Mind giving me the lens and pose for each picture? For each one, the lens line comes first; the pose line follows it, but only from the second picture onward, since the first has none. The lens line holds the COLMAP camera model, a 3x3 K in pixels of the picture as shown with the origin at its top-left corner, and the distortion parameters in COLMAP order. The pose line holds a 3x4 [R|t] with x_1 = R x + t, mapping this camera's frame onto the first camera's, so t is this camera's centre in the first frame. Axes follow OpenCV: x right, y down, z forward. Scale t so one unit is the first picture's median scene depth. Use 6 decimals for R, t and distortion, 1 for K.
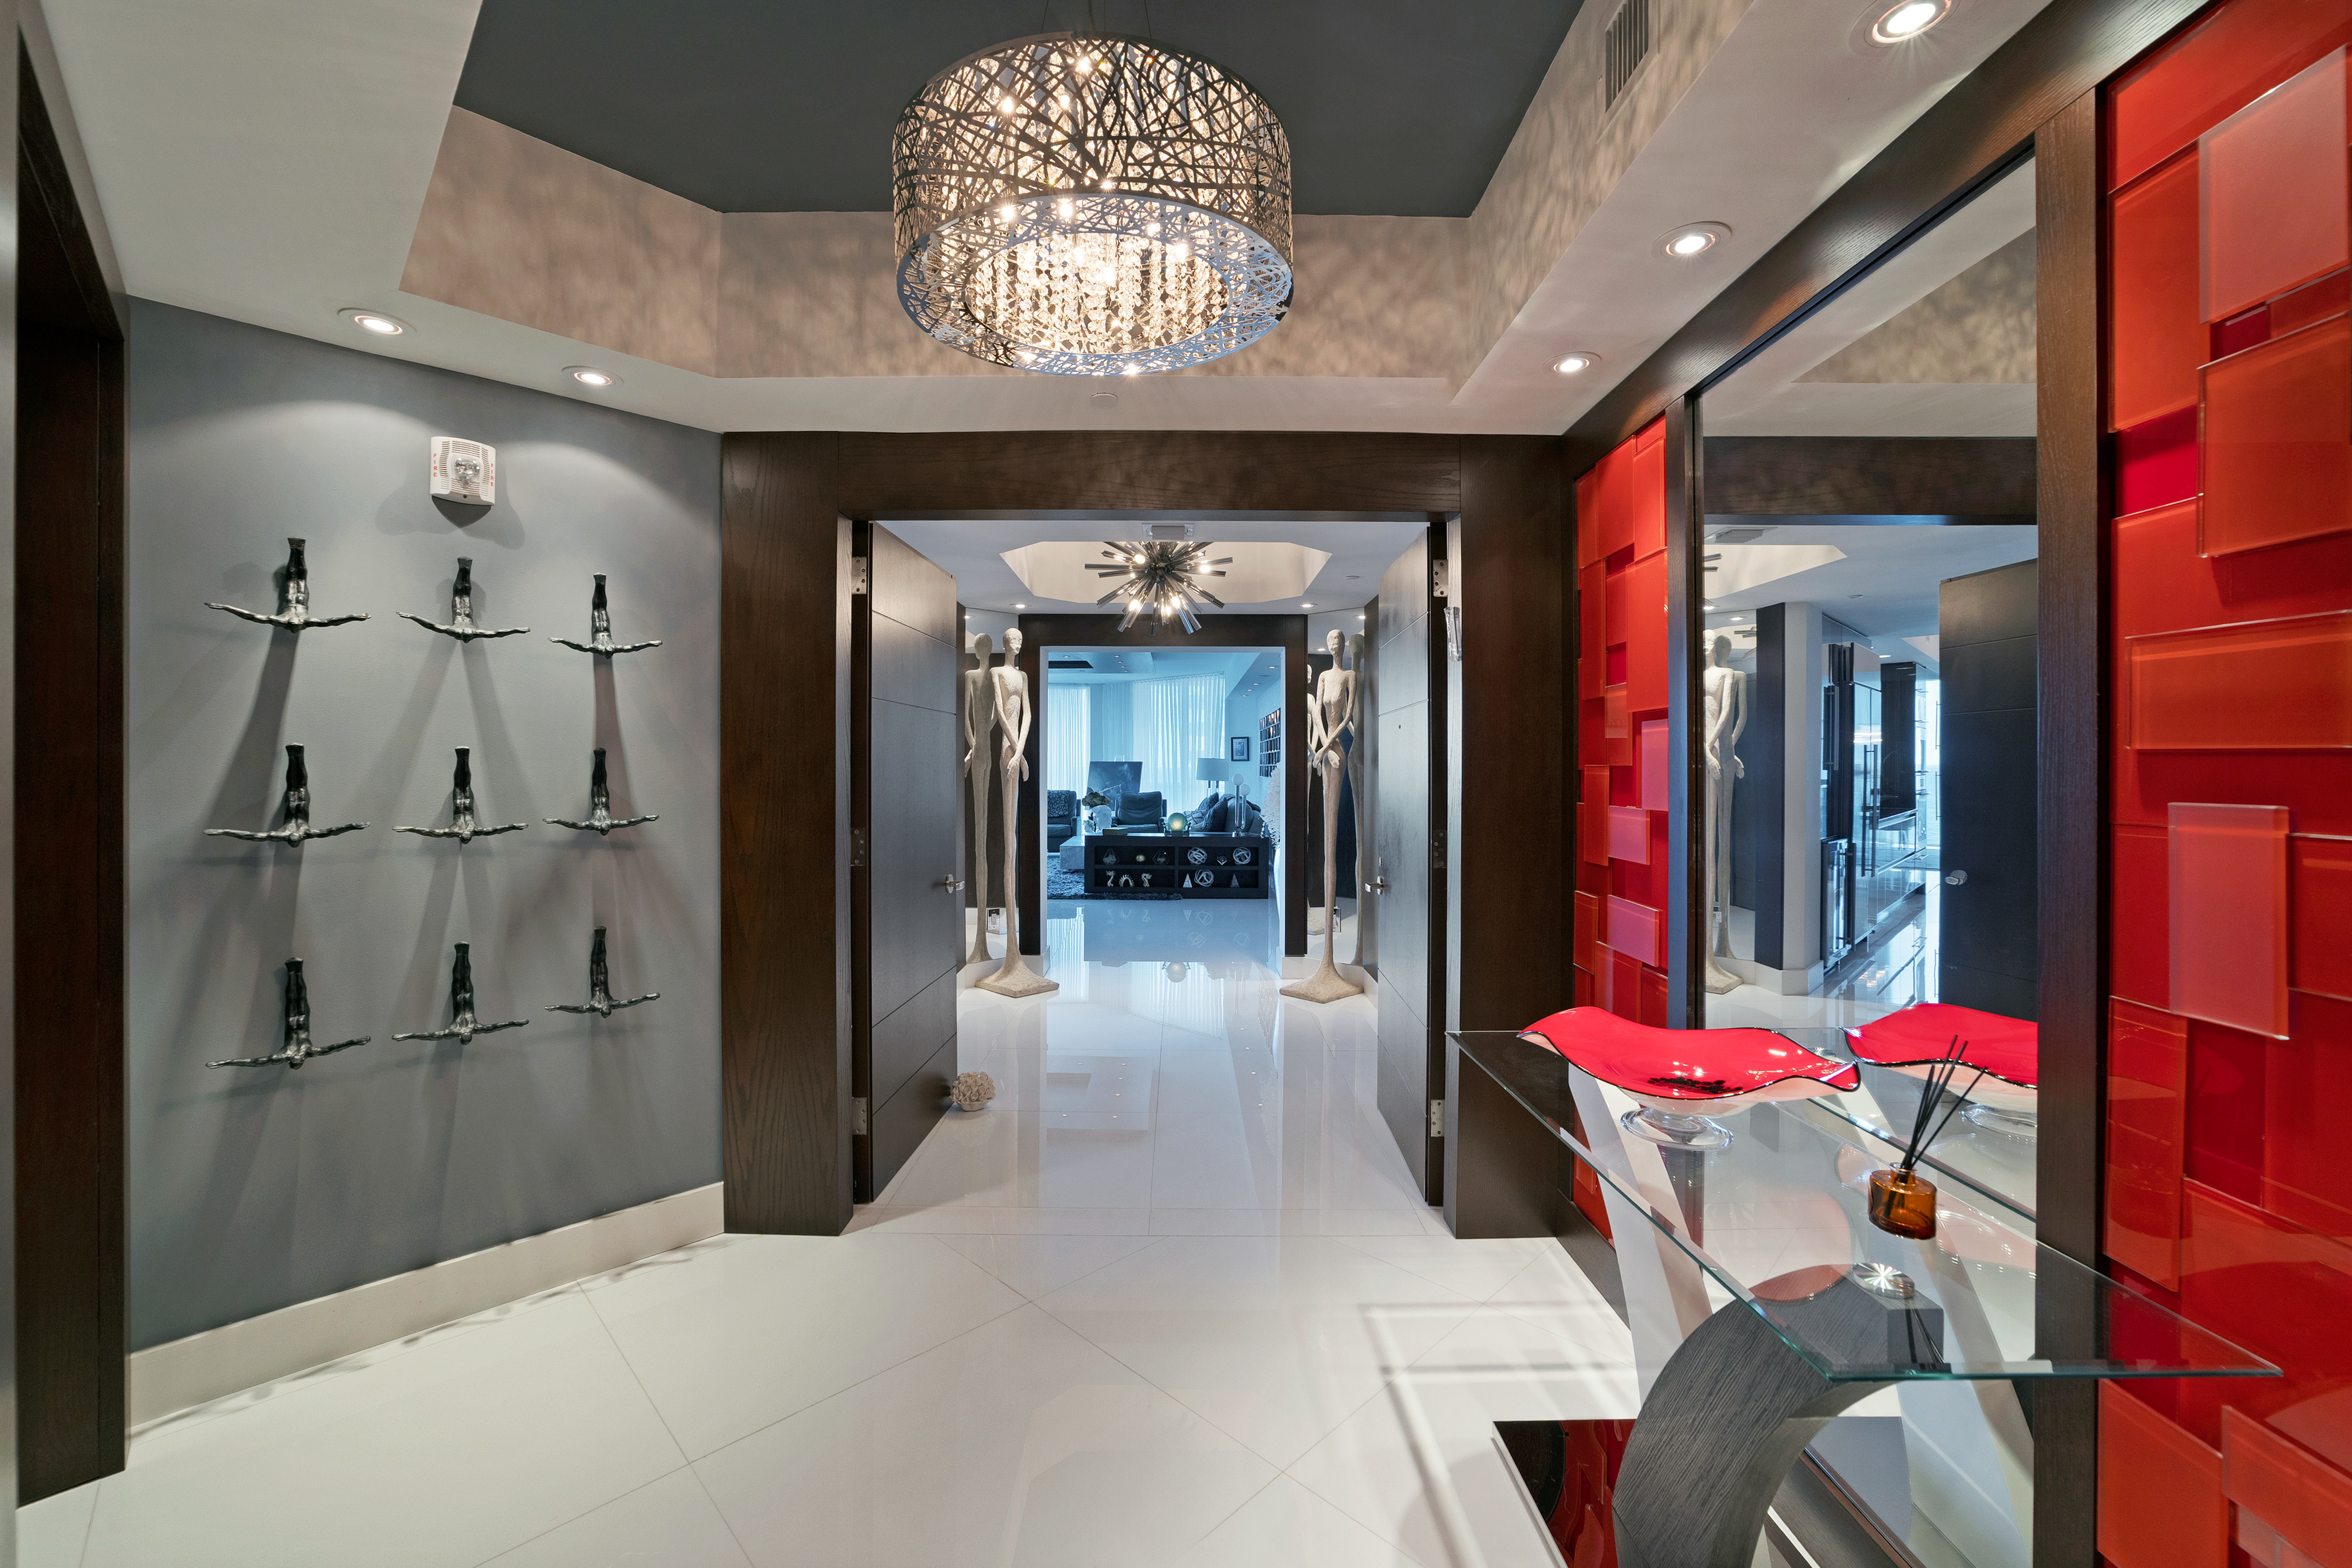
lens RADIAL K [[957.1, 0, 1177.6], [0, 957.1, 777.5], [0, 0, 1]] dist [-0.001762, -0.000080]
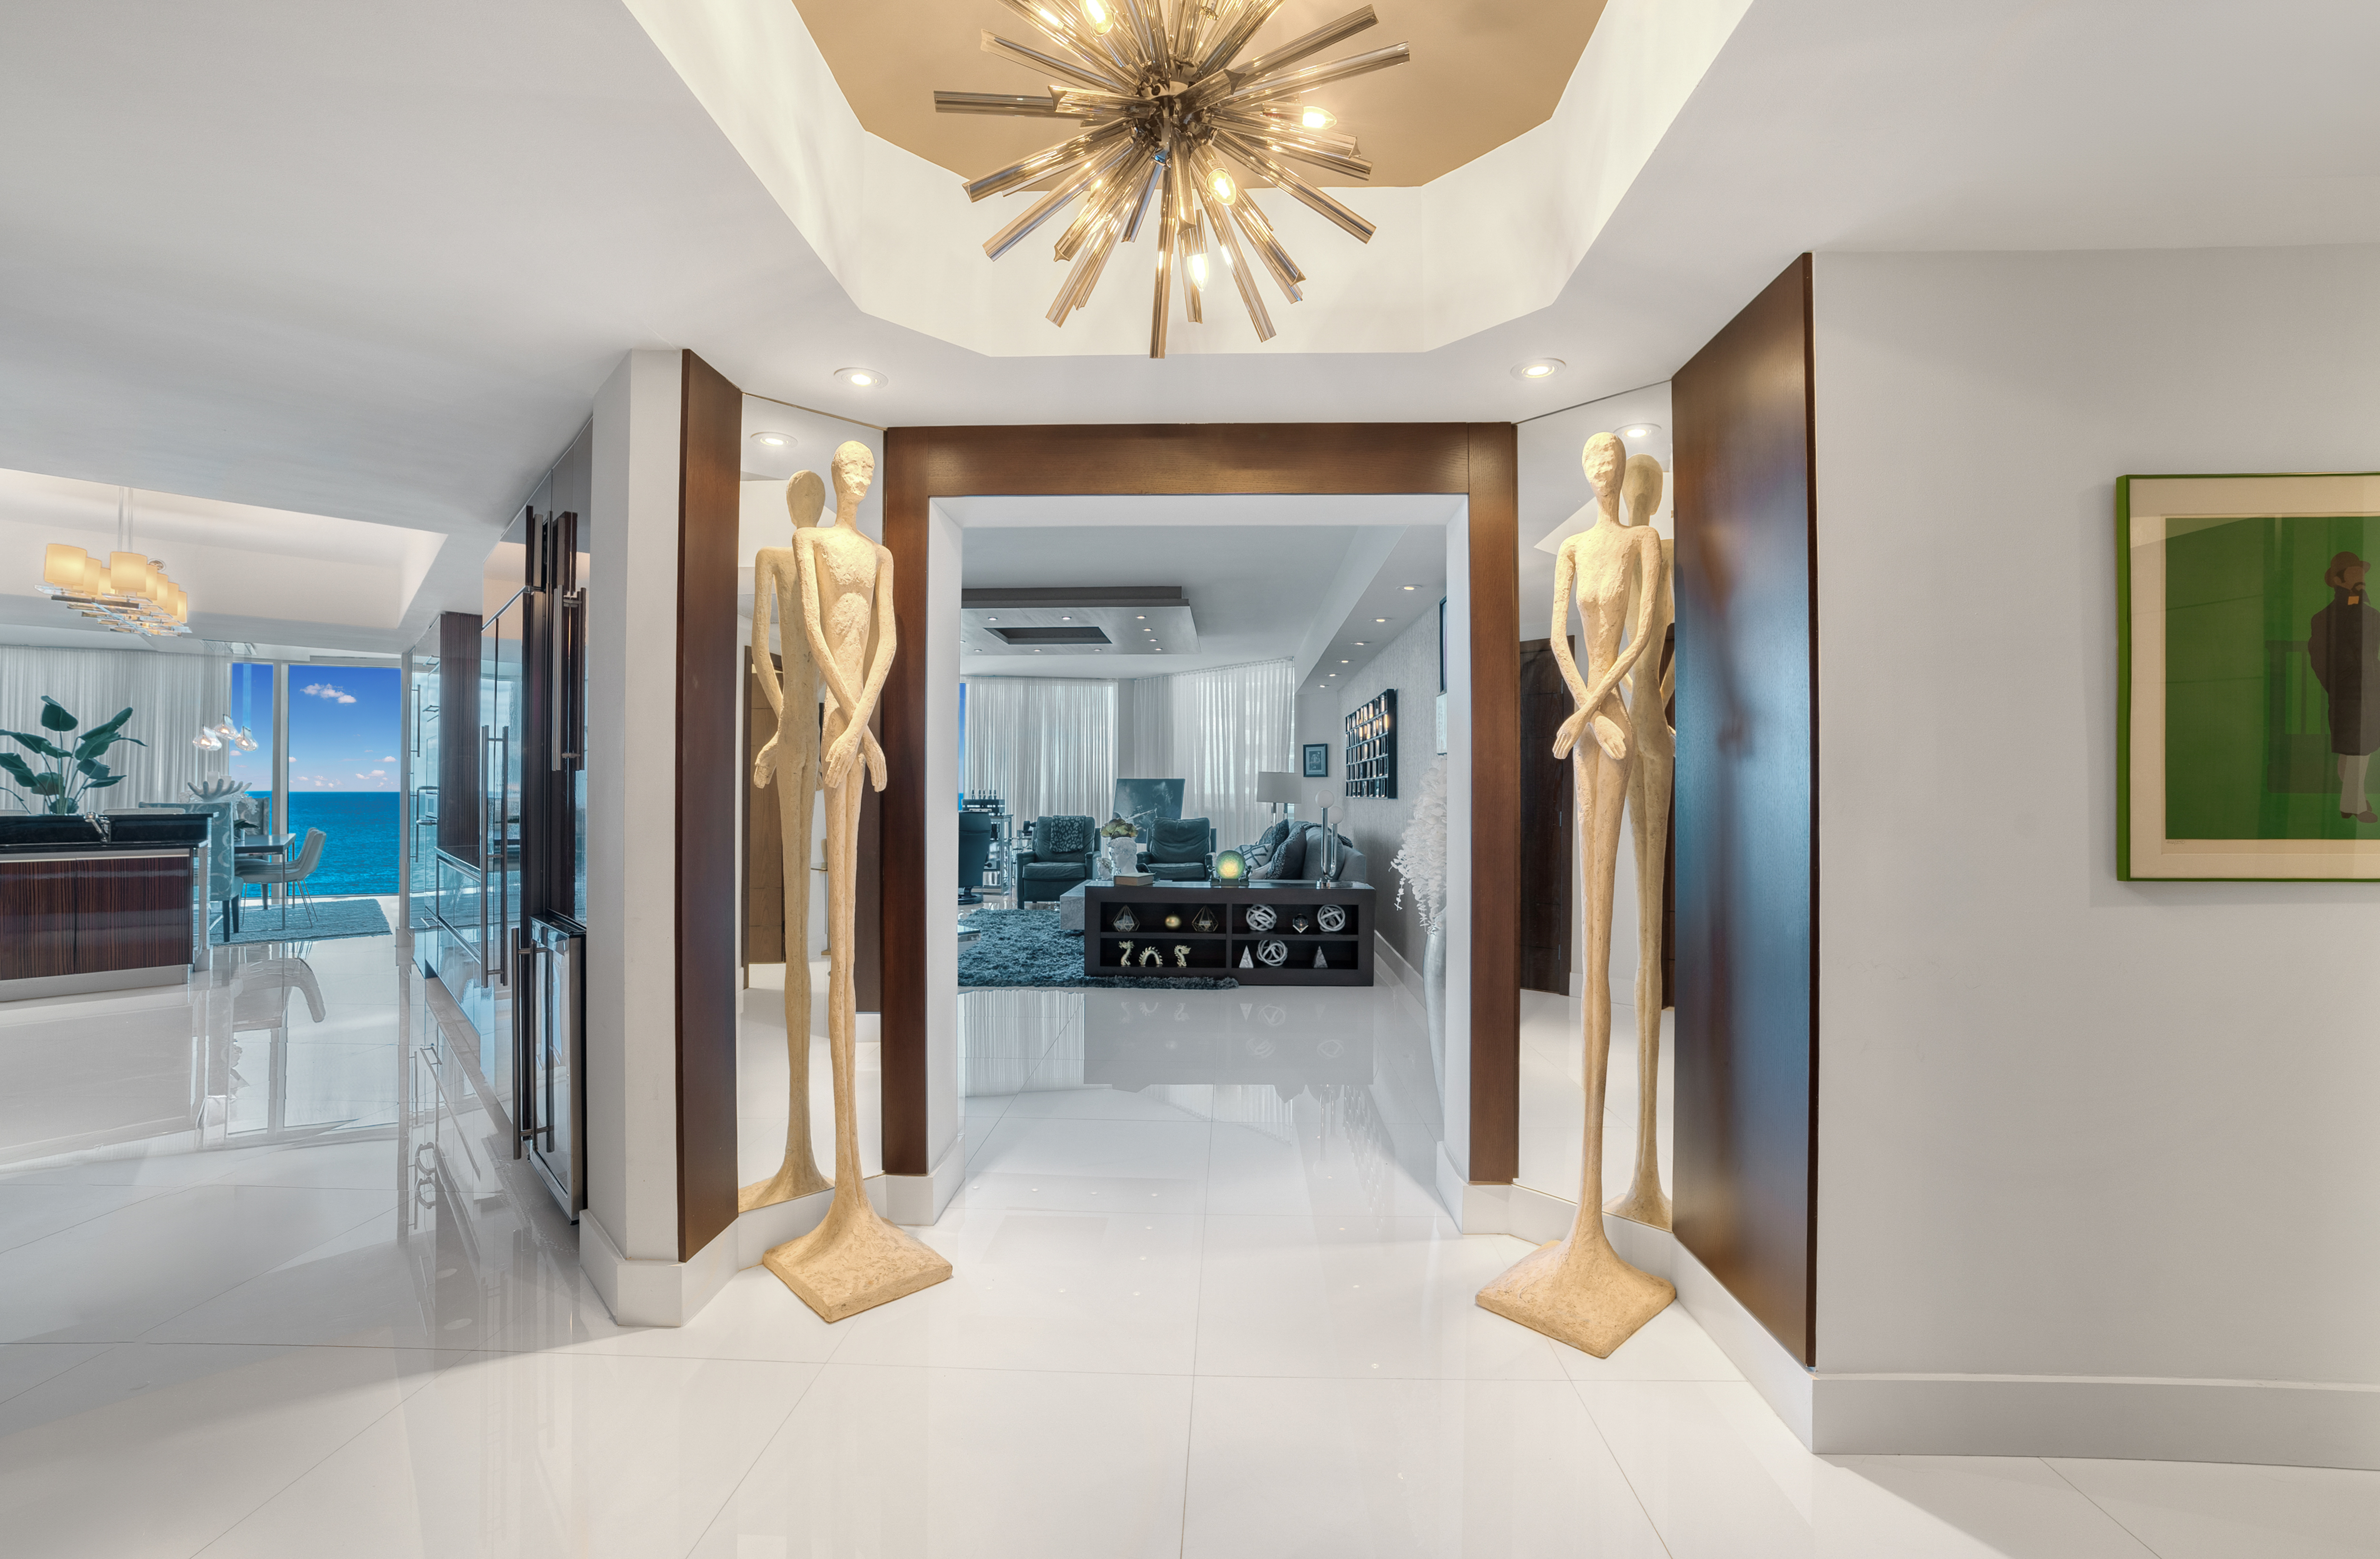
lens RADIAL K [[969.8, 0, 1200.2], [0, 969.8, 789.8], [0, 0, 1]] dist [0.000016, 0.000003]
pose [[0.999484, 0.000577, -0.032113, 0.000302], [-0.001081, 0.999876, -0.015679, 0.006234], [0.032100, 0.015706, 0.999361, 0.347667]]
